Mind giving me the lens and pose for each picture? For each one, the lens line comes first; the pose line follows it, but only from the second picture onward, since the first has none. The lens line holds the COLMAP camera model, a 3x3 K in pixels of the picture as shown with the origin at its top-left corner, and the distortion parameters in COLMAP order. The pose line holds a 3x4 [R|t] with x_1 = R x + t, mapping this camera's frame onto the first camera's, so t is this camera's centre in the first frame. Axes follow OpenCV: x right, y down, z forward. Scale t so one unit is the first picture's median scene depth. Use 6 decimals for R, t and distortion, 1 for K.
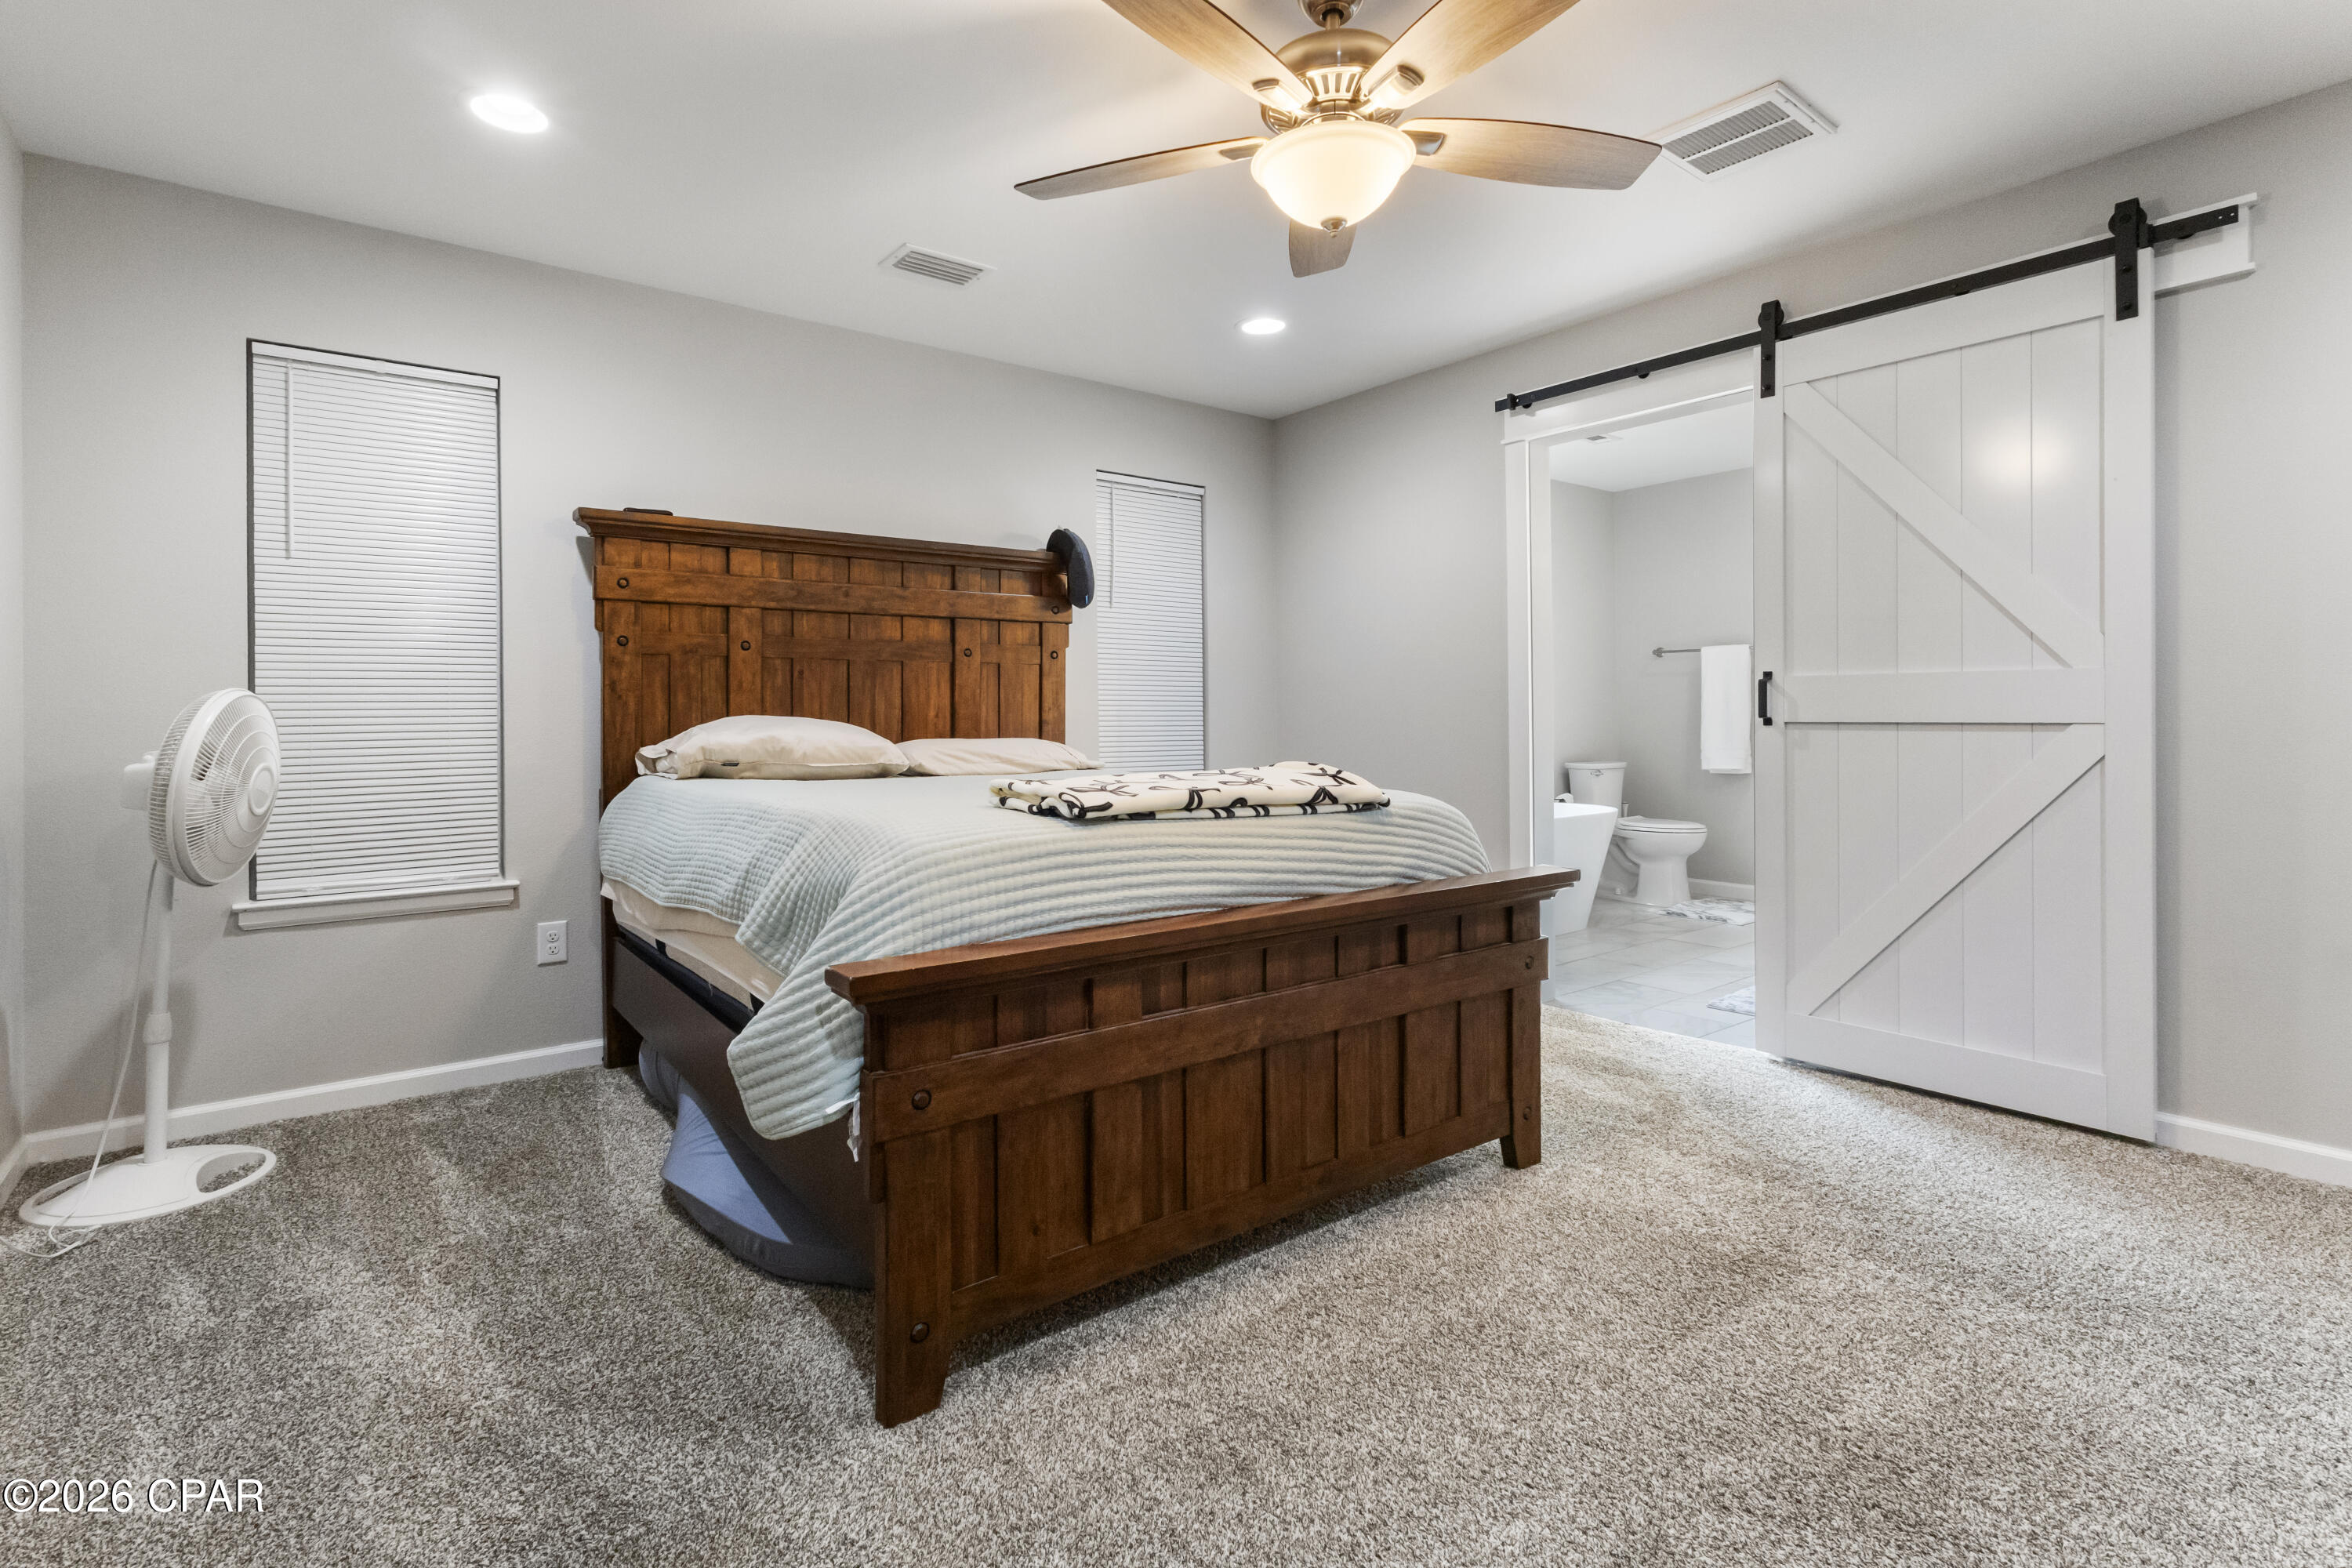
lens RADIAL K [[1098.4, 0, 1172.0], [0, 1098.4, 712.0], [0, 0, 1]] dist [0.001637, 0.000222]
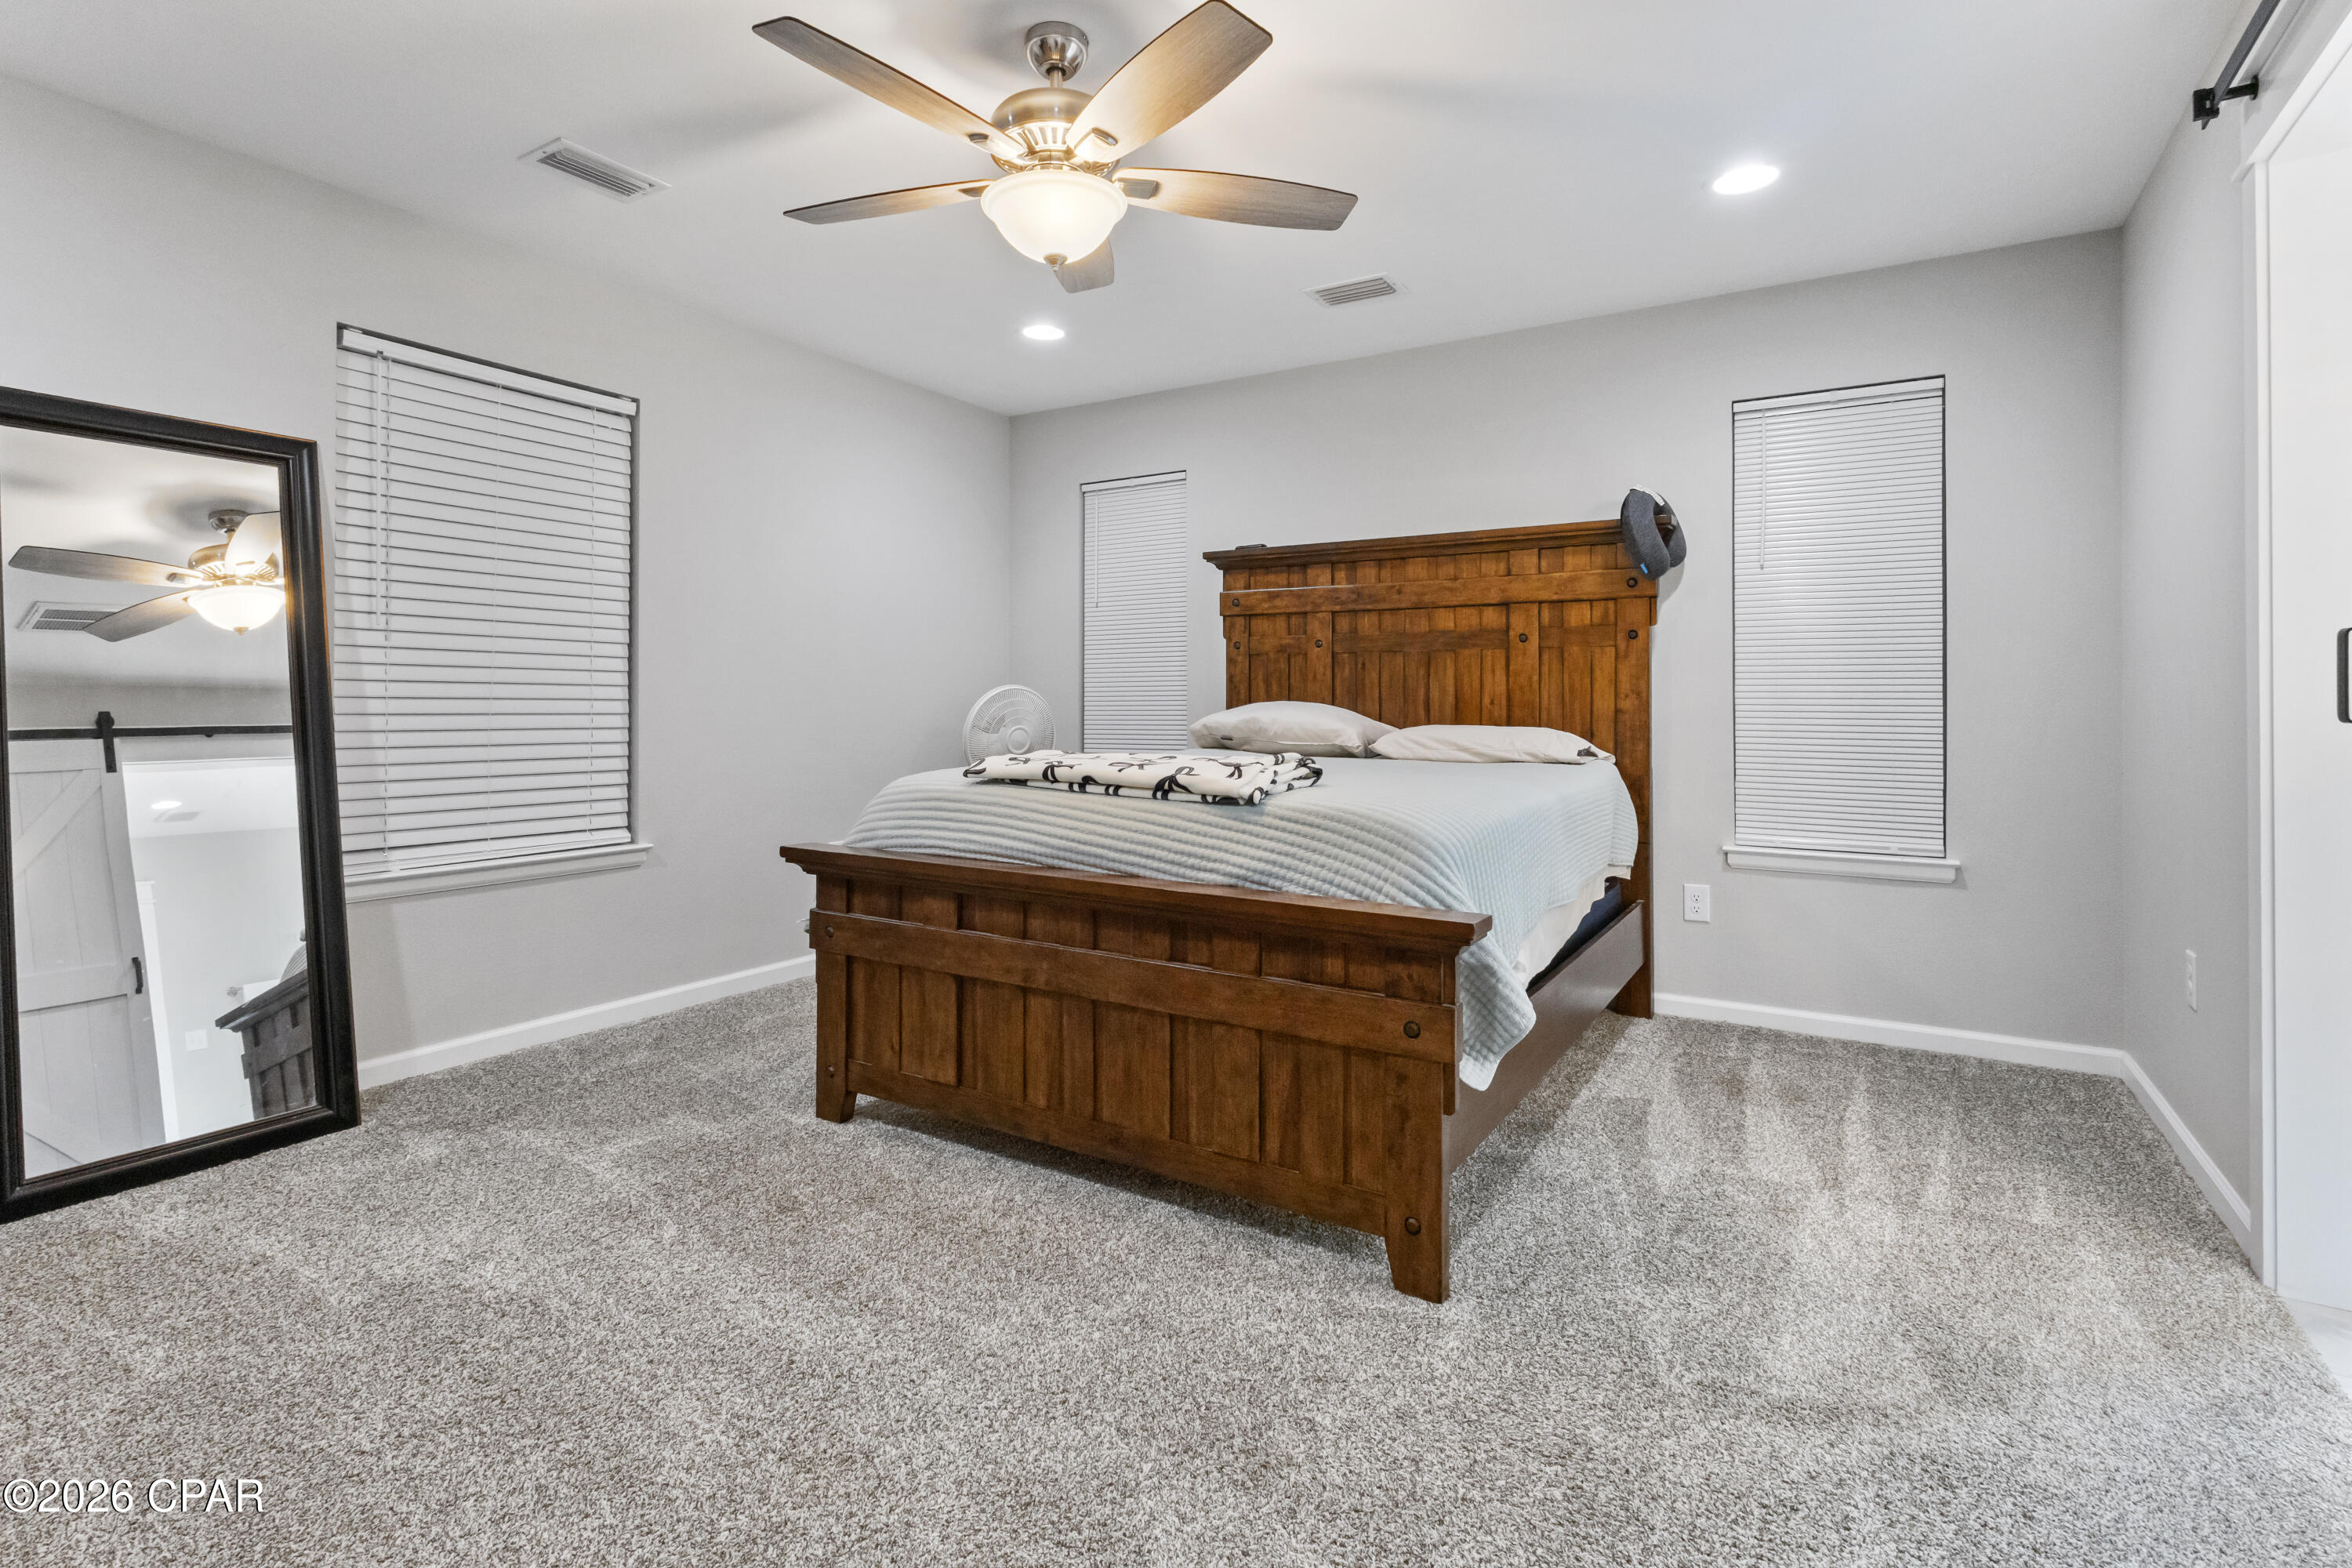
lens RADIAL K [[1121.5, 0, 1173.1], [0, 1121.5, 698.0], [0, 0, 1]] dist [0.001771, 0.000254]
pose [[0.359420, 0.003052, -0.933171, 0.867775], [-0.001742, 0.999995, 0.002599, -0.004111], [0.933174, 0.000691, 0.359424, 0.491270]]
